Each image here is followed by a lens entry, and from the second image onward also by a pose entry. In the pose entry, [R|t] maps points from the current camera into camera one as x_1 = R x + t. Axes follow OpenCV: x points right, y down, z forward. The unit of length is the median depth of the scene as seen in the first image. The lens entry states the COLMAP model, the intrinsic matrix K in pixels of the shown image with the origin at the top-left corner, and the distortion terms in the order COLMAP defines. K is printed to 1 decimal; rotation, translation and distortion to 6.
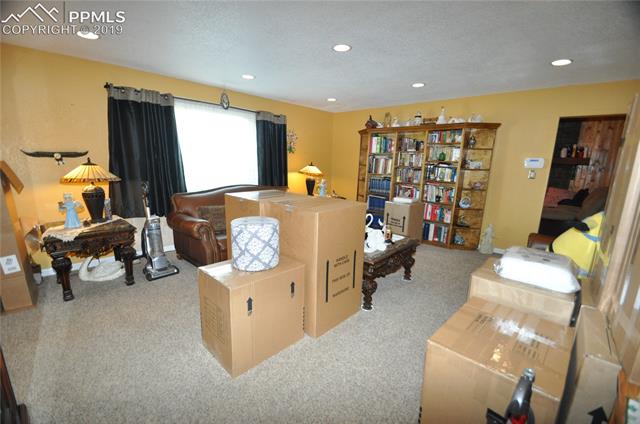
lens RADIAL K [[275.4, 0, 320.2], [0, 275.4, 215.4], [0, 0, 1]] dist [-0.003649, -0.000457]
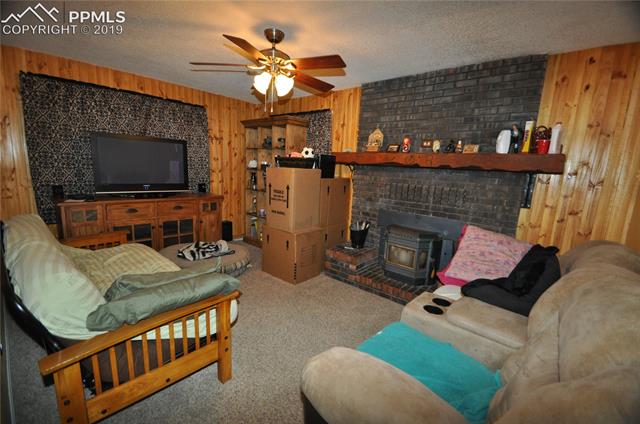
lens RADIAL K [[275.4, 0, 315.7], [0, 275.4, 213.8], [0, 0, 1]] dist [-0.003649, -0.000457]
pose [[0.999657, 0.022247, 0.013806, 0.613079], [-0.021962, 0.999548, -0.020509, -0.108290], [-0.014256, 0.020198, 0.999694, 0.605704]]
